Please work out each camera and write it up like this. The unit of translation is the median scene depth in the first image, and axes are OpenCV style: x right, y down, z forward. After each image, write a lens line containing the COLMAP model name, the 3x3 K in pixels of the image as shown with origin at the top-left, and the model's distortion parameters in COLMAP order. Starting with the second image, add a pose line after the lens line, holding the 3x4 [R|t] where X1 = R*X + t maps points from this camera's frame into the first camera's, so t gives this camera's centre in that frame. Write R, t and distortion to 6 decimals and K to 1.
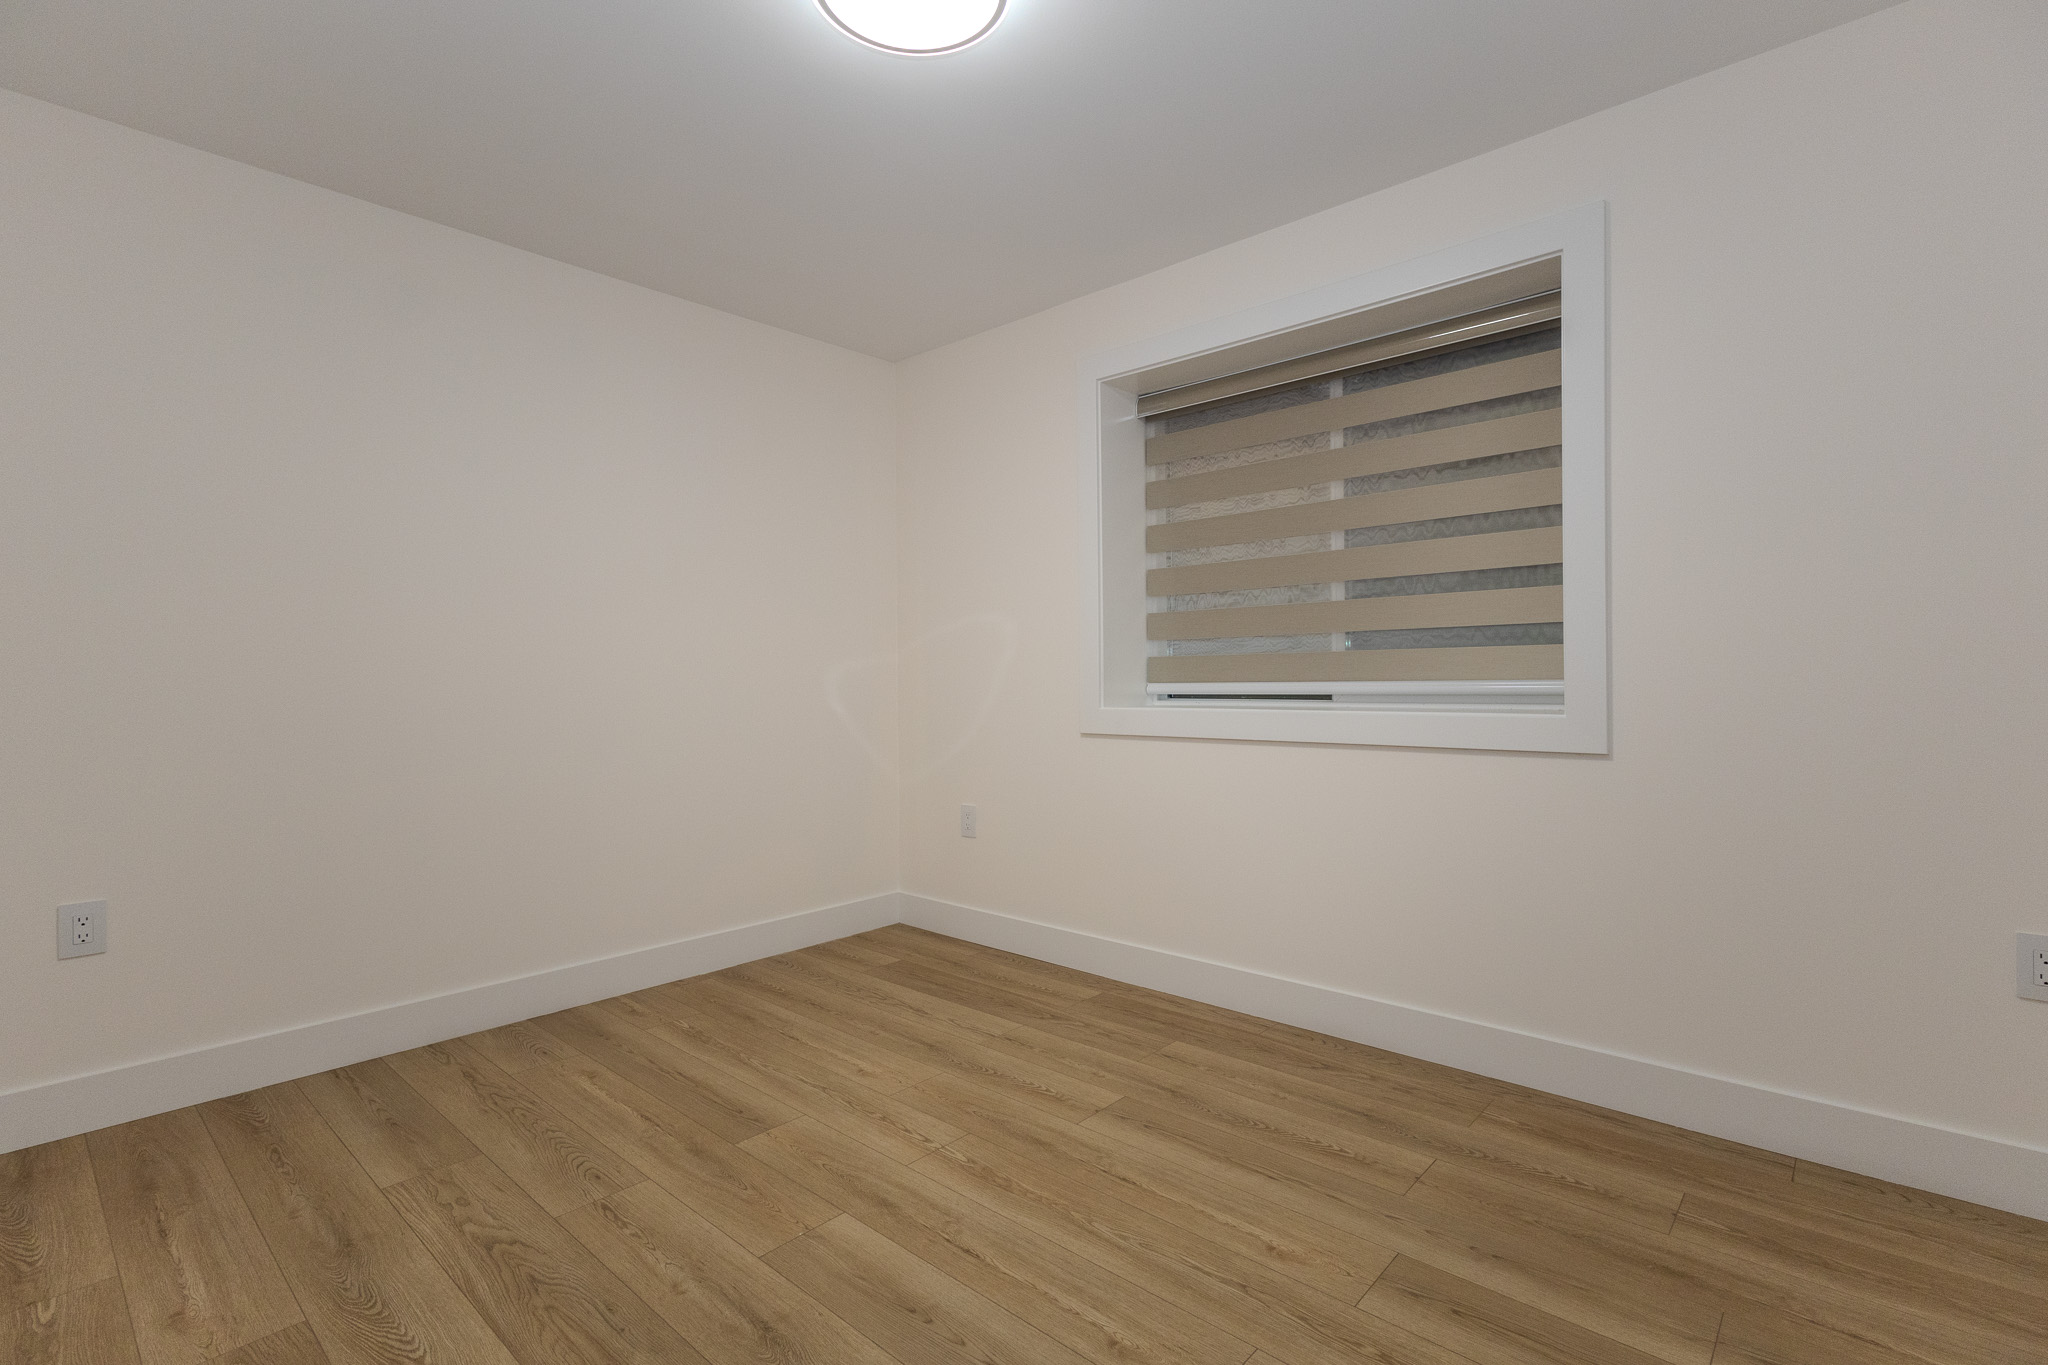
lens RADIAL K [[945.5, 0, 1028.0], [0, 945.5, 683.1], [0, 0, 1]] dist [-0.001021, 0.005183]
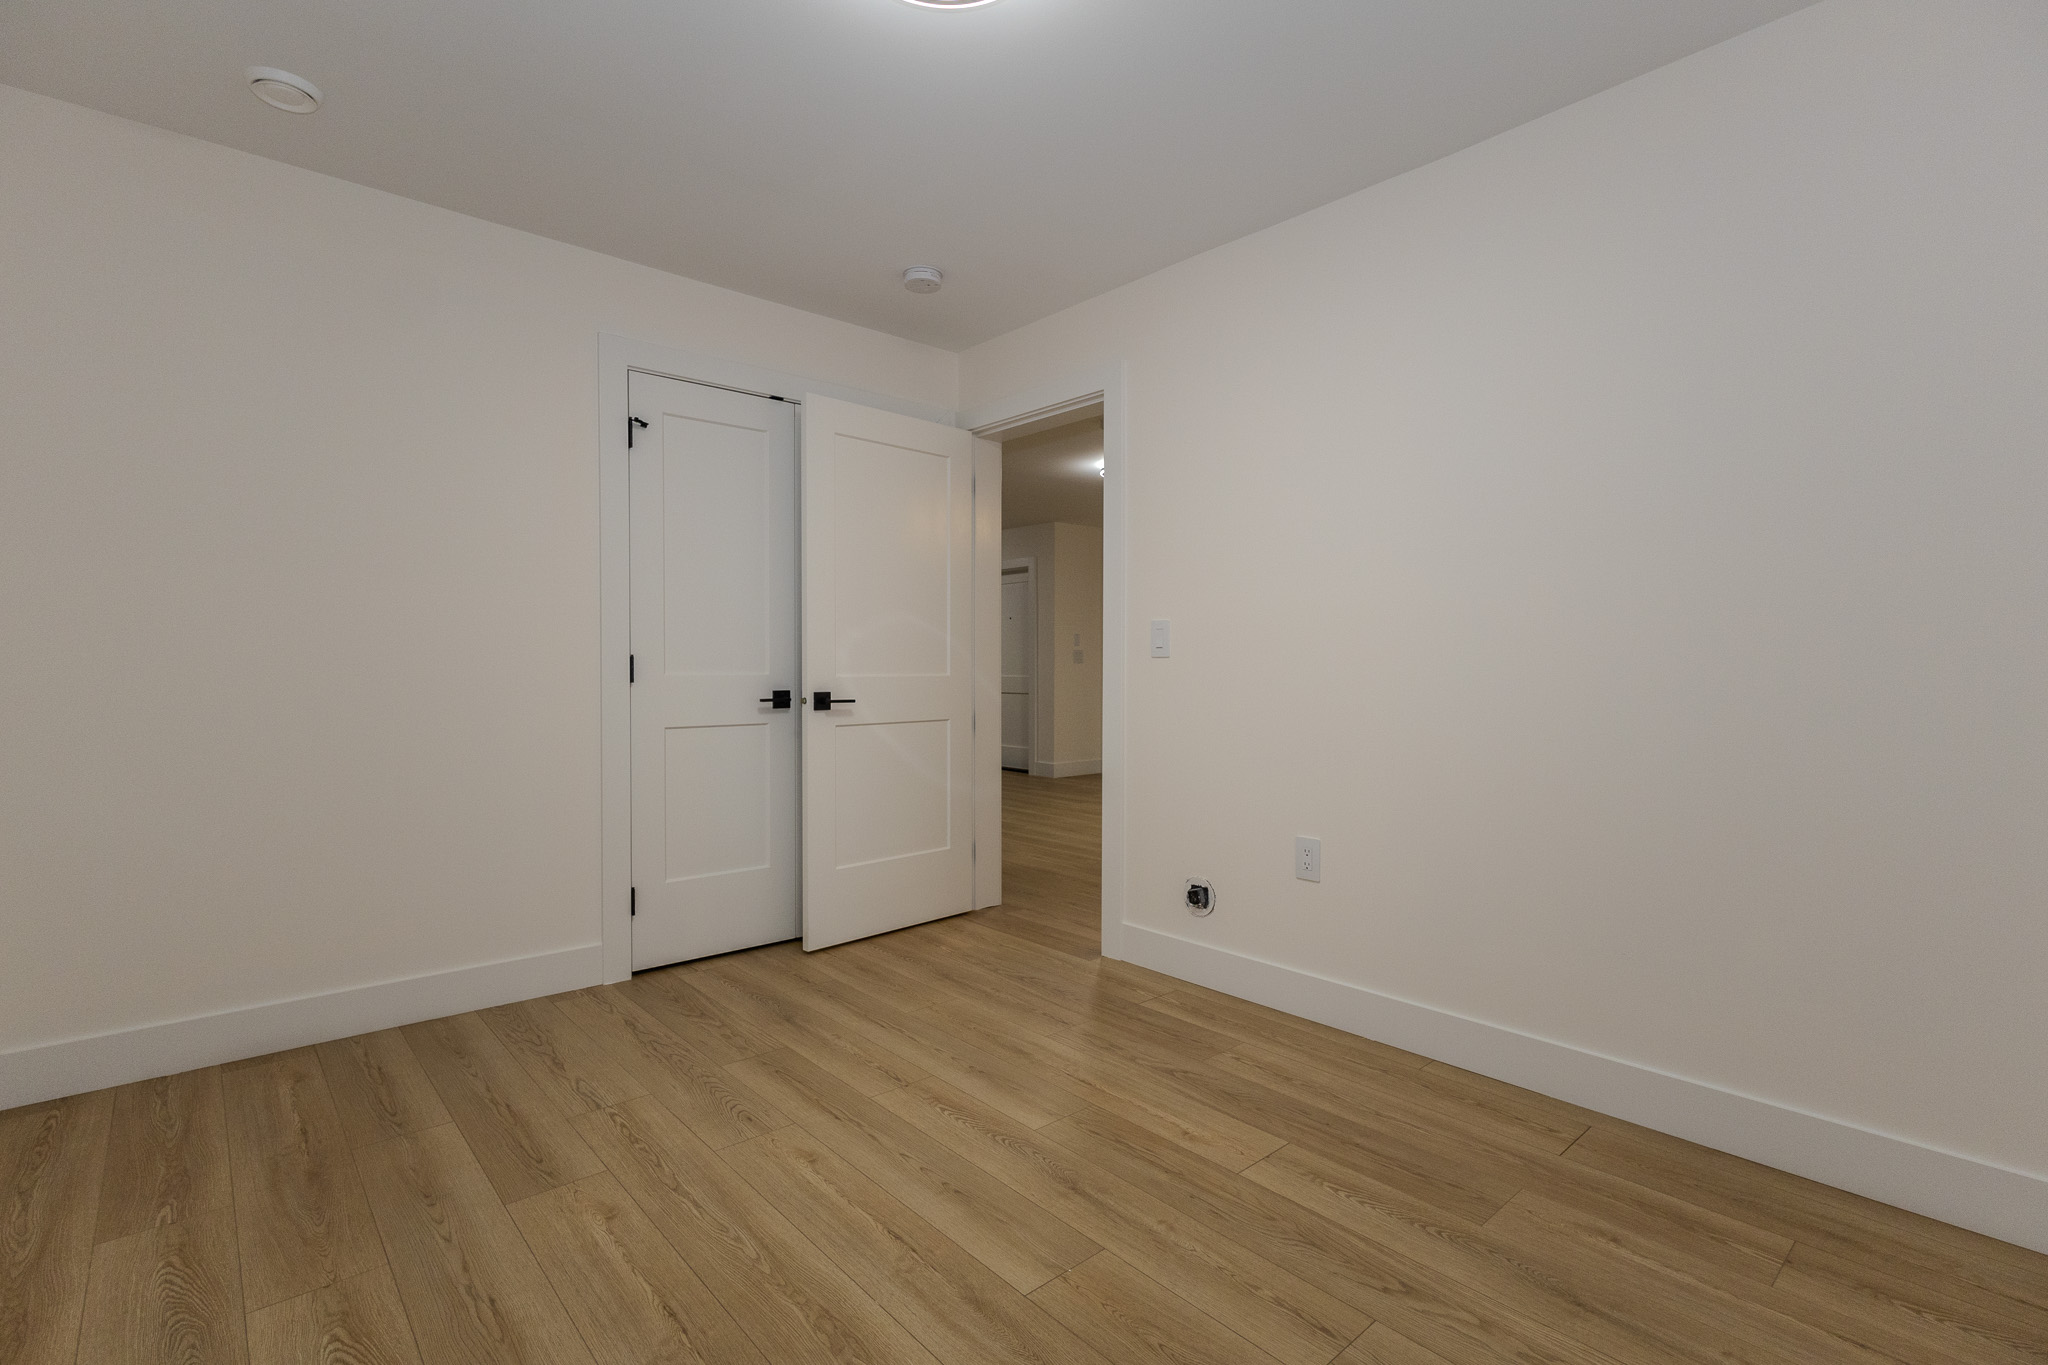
lens RADIAL K [[945.5, 0, 1028.0], [0, 945.5, 683.1], [0, 0, 1]] dist [-0.001021, 0.005183]
pose [[-0.994135, 0.003777, 0.108080, -0.310500], [0.006172, 0.999743, 0.021829, -0.007809], [-0.107970, 0.022368, -0.993902, 1.958065]]
